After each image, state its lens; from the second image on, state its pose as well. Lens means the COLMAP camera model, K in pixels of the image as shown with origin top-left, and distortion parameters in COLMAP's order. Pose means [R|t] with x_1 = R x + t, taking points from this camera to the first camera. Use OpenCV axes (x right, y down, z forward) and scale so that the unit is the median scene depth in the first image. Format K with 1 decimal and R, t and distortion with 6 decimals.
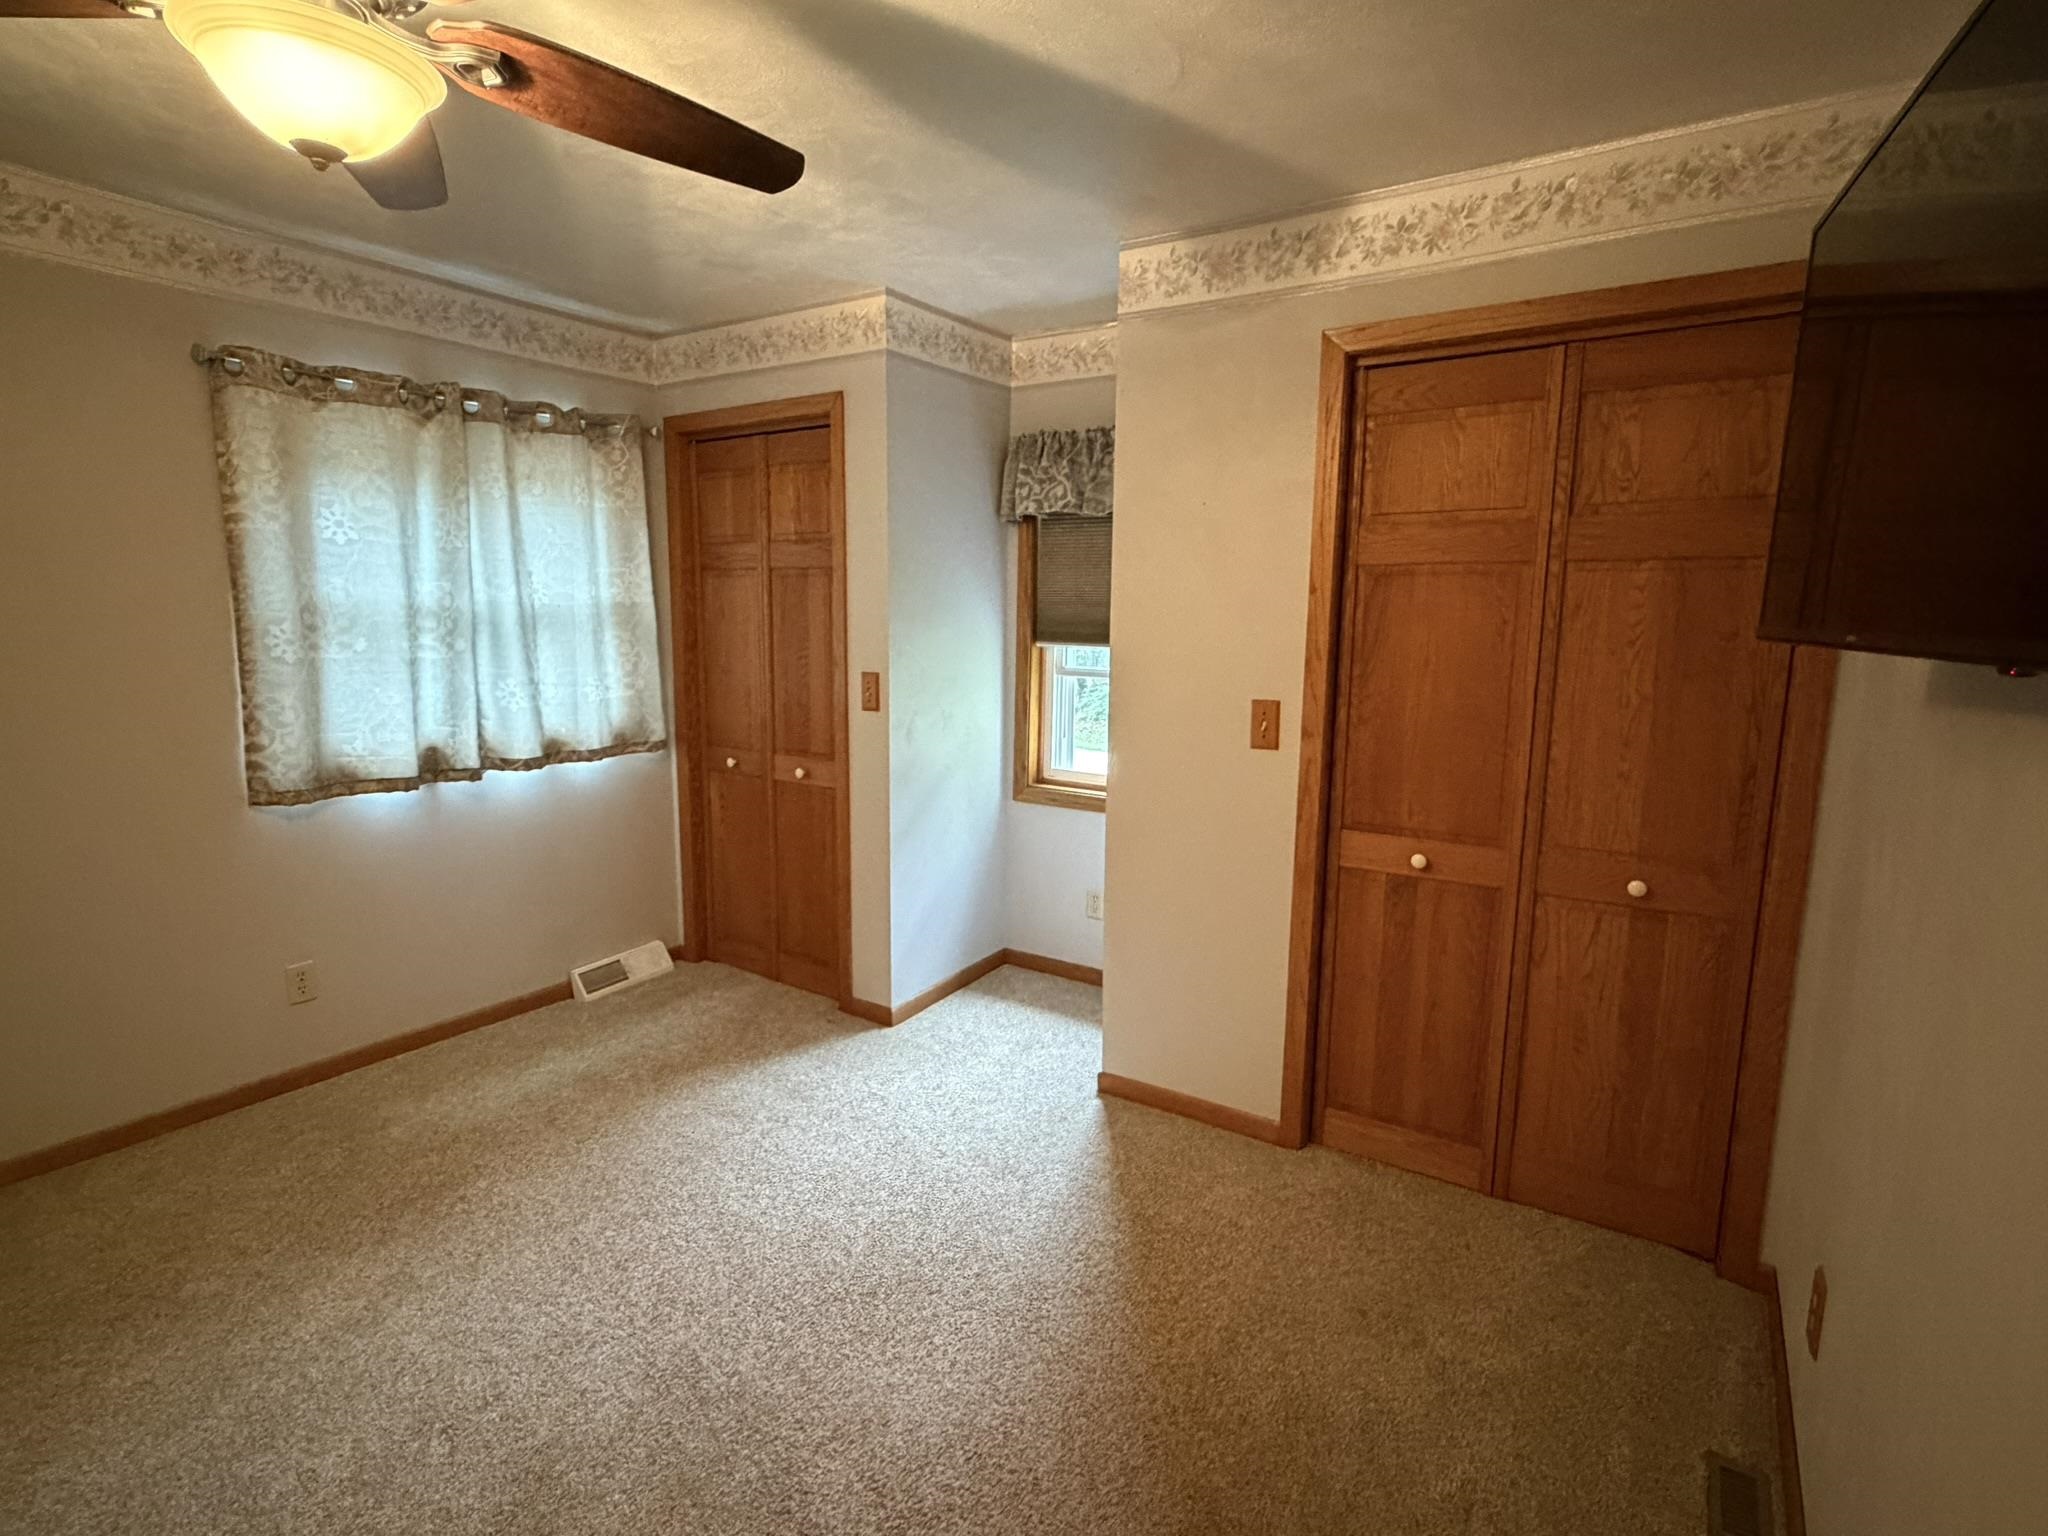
lens RADIAL K [[1022.4, 0, 1018.6], [0, 1022.4, 772.8], [0, 0, 1]] dist [-0.004094, -0.001659]
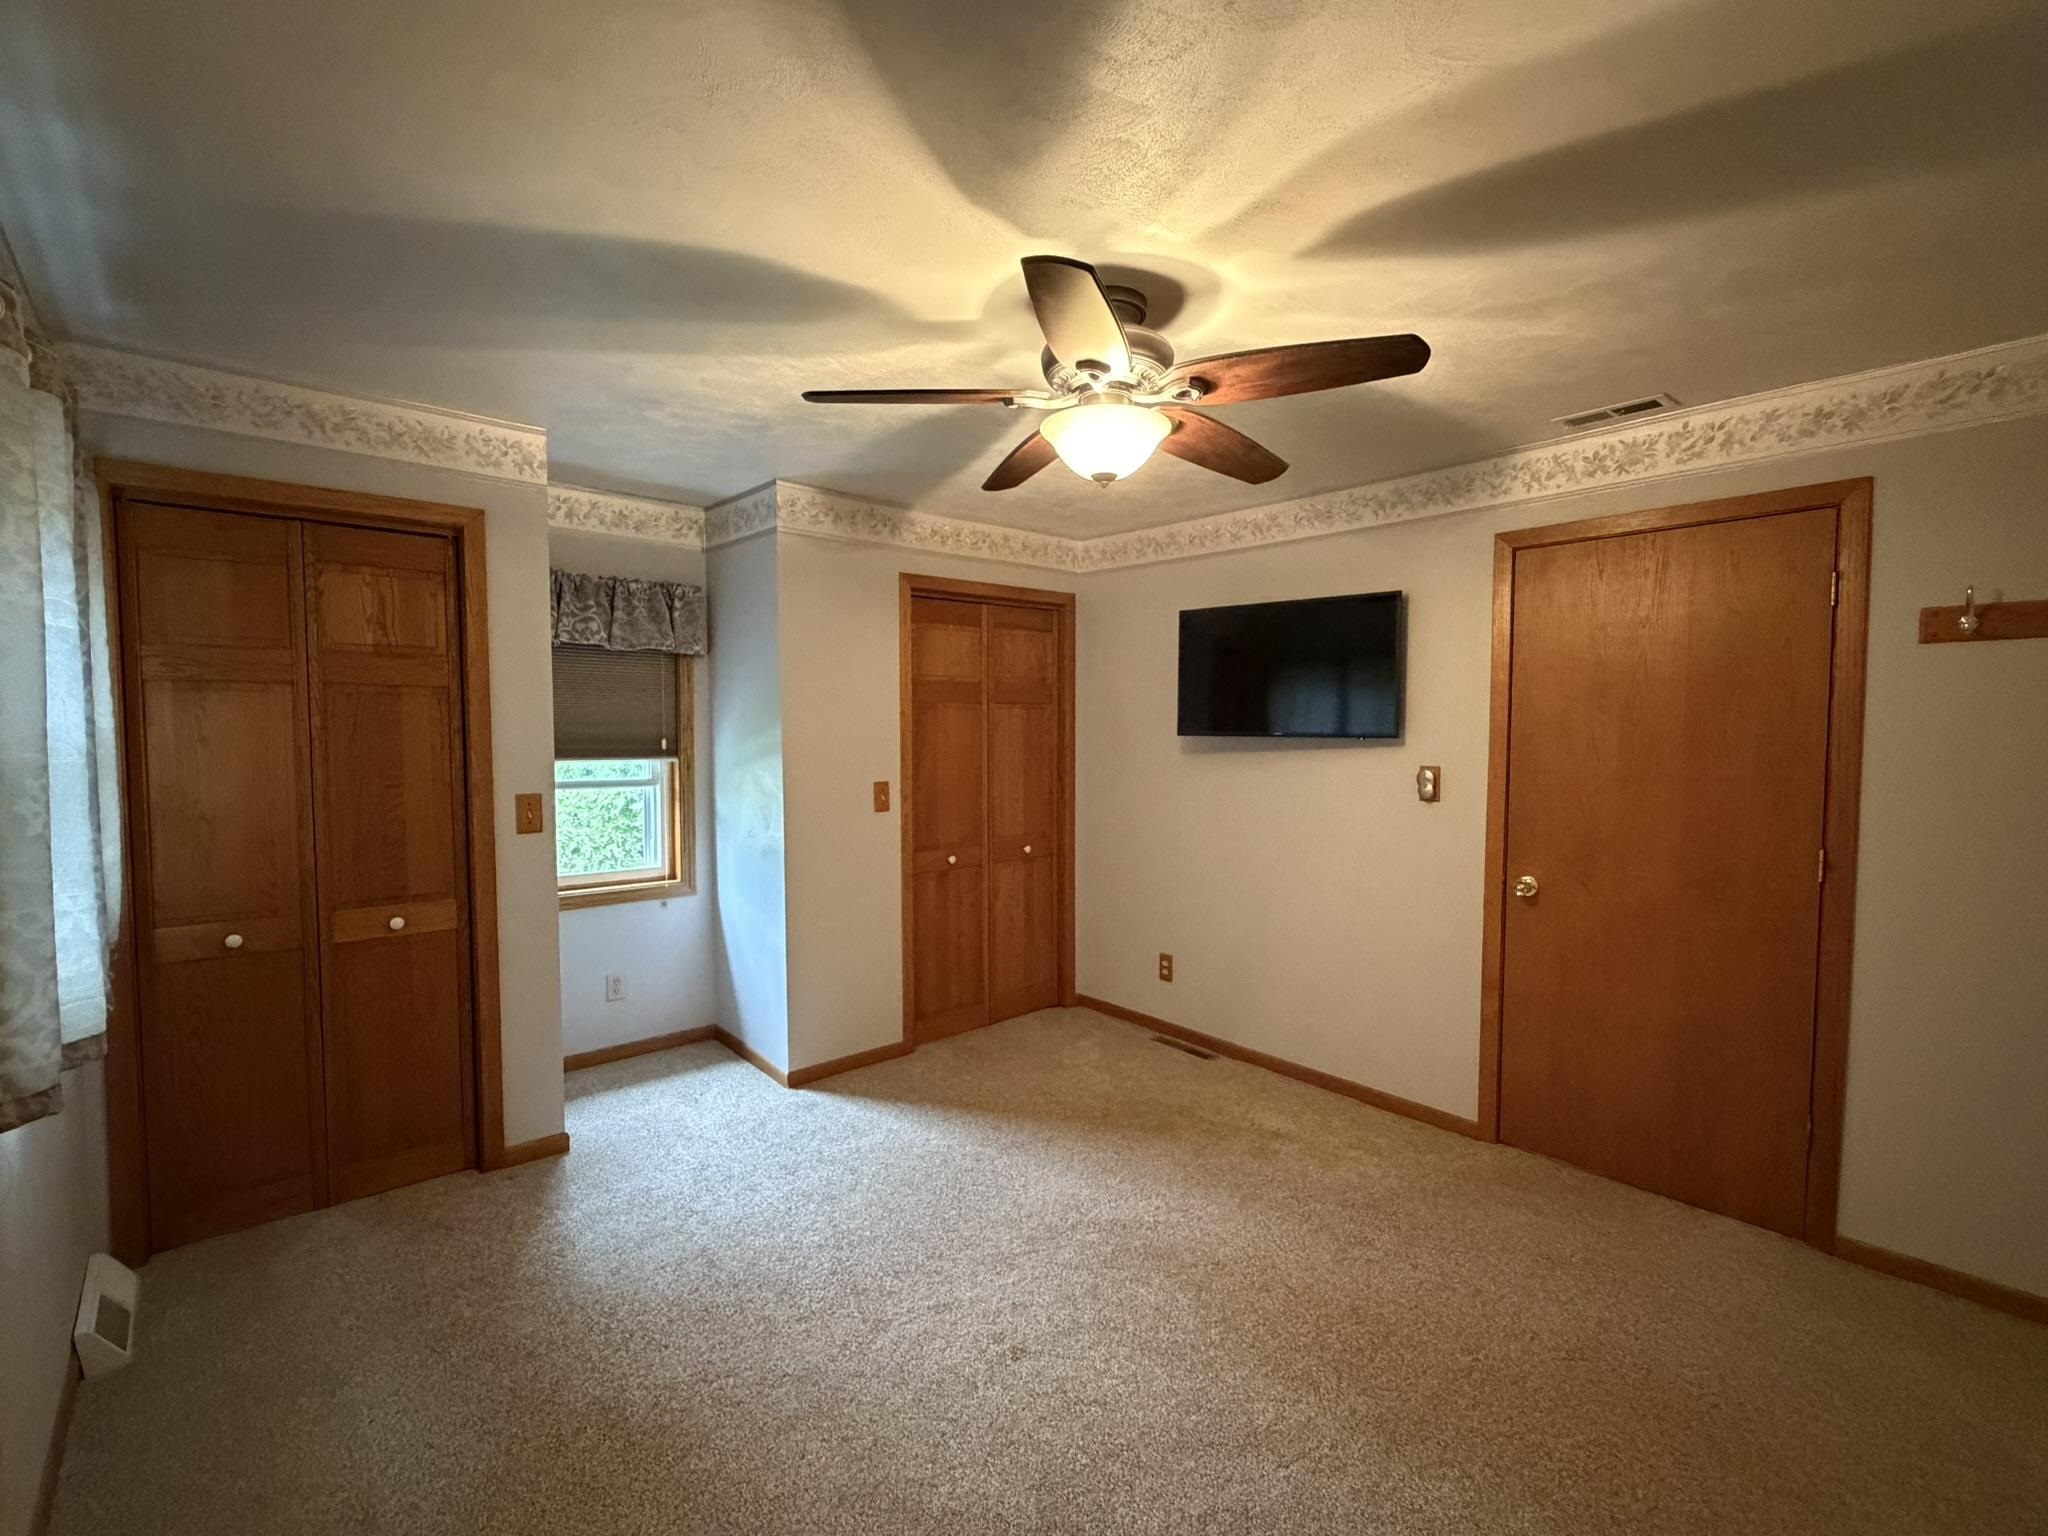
lens RADIAL K [[923.2, 0, 1024.0], [0, 923.2, 768.0], [0, 0, 1]] dist [0.000352, 0.000013]
pose [[0.256893, -0.056522, 0.964785, -1.137190], [0.154450, 0.987859, 0.016748, -0.083183], [-0.954018, 0.144709, 0.262504, 0.392994]]
